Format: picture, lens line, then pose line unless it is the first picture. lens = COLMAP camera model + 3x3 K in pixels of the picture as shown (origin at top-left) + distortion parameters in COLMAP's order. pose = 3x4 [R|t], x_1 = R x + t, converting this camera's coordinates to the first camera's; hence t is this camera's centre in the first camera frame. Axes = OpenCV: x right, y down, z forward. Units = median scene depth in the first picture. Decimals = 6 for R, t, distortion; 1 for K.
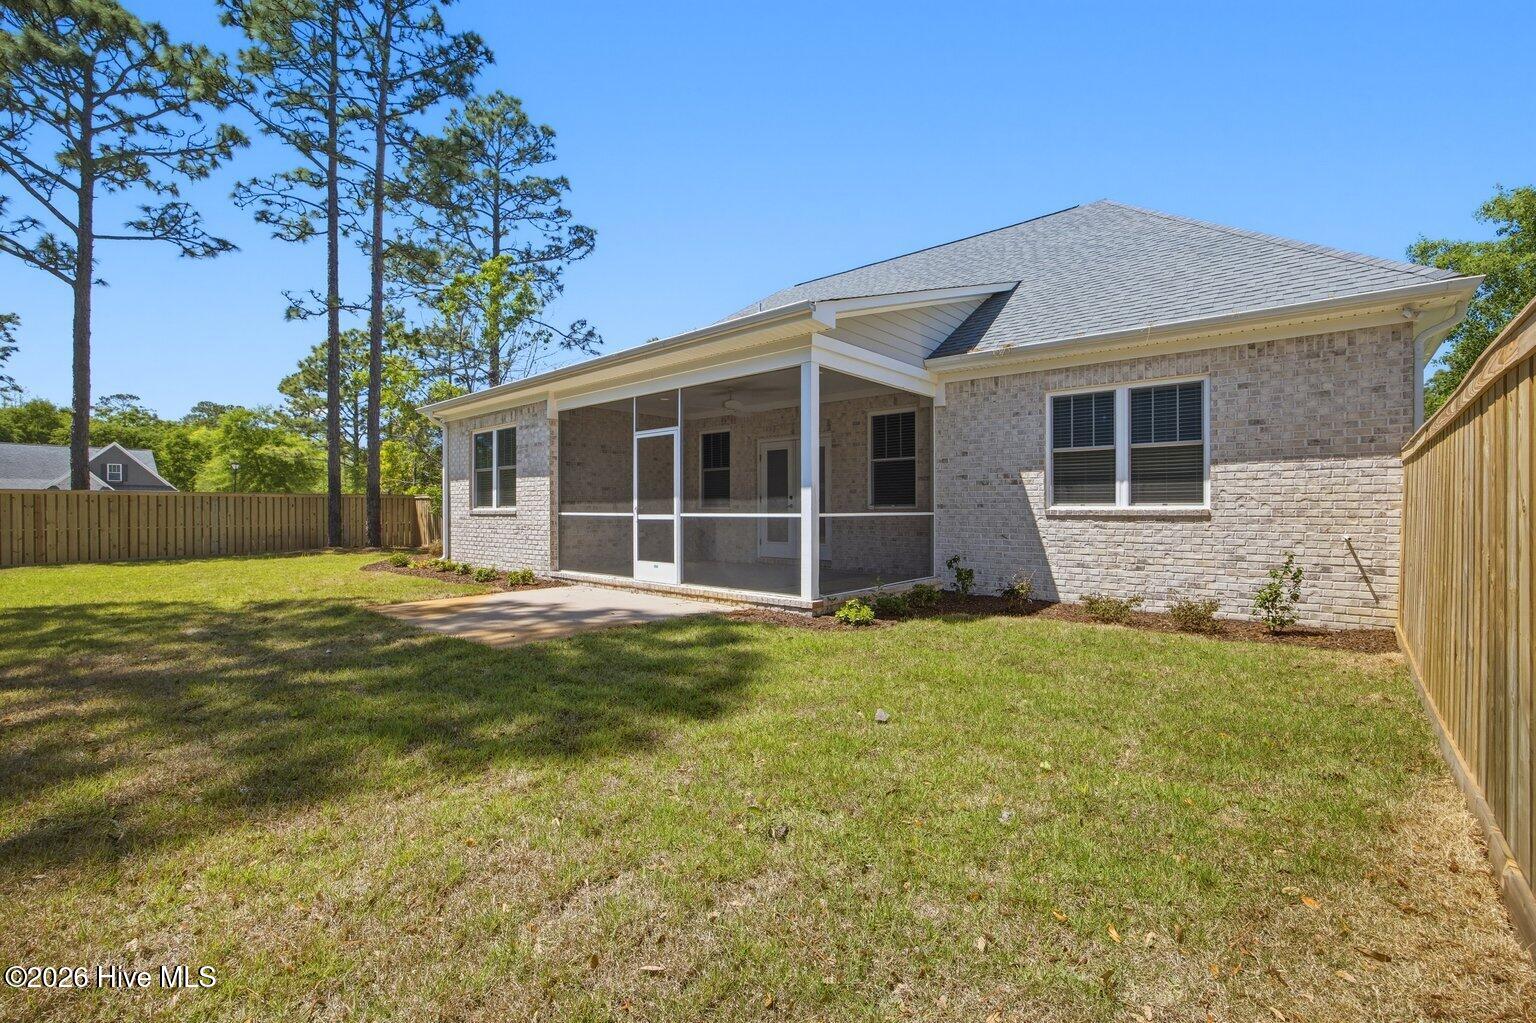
lens RADIAL K [[667.7, 0, 768.0], [0, 667.7, 511.5], [0, 0, 1]] dist [-0.025371, 0.008809]
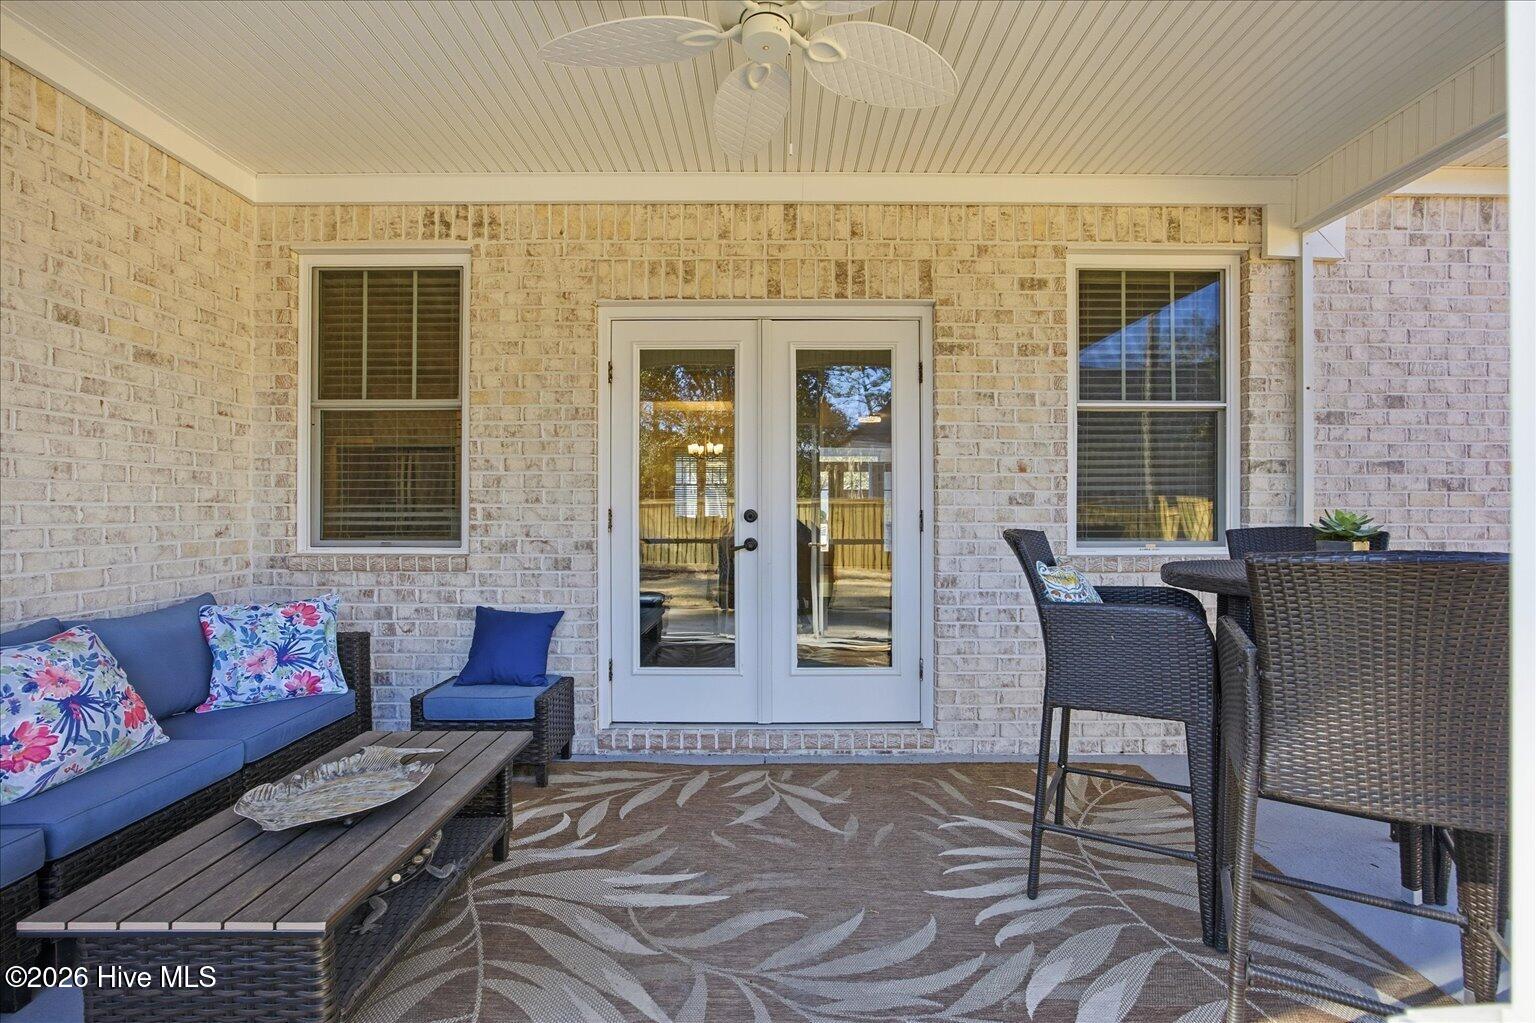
lens RADIAL K [[667.7, 0, 768.0], [0, 667.7, 511.5], [0, 0, 1]] dist [-0.025371, 0.008809]
pose [[0.746538, 0.001977, 0.665340, -0.197776], [0.002456, 0.999981, -0.005727, -0.027745], [-0.665339, 0.005910, 0.746518, 1.005173]]
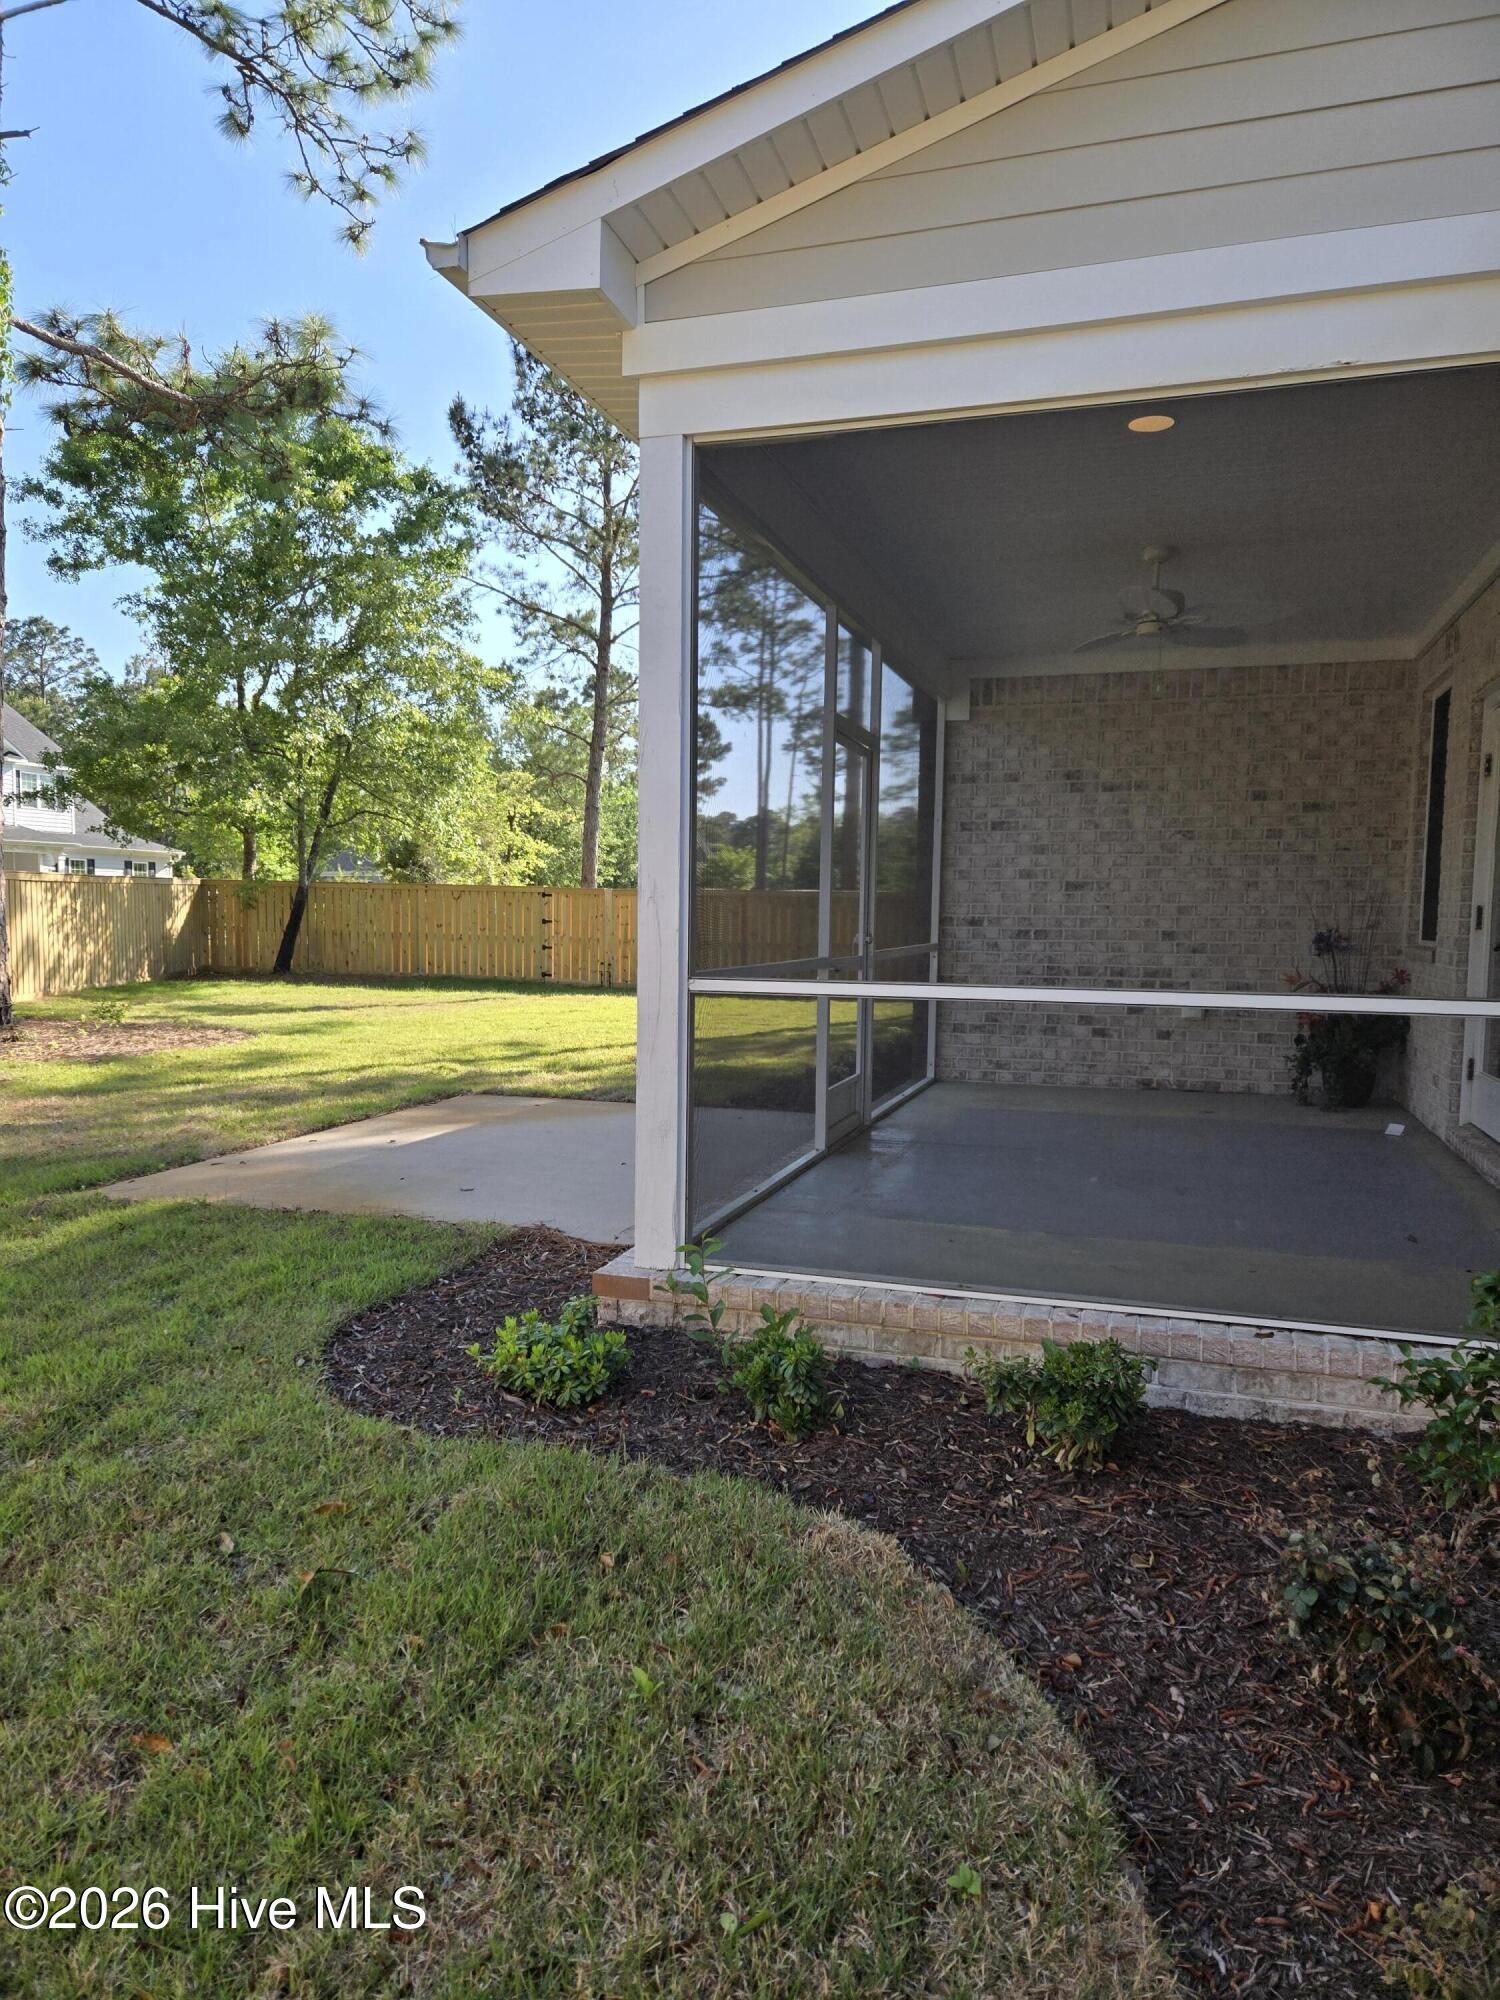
lens RADIAL K [[1323.7, 0, 750.0], [0, 1323.7, 1000.0], [0, 0, 1]] dist [0.068880, -0.049116]
pose [[0.398651, 0.072102, -0.914264, 0.511759], [-0.019198, 0.997342, 0.070283, -0.025147], [0.916902, -0.010466, 0.398975, 0.678486]]
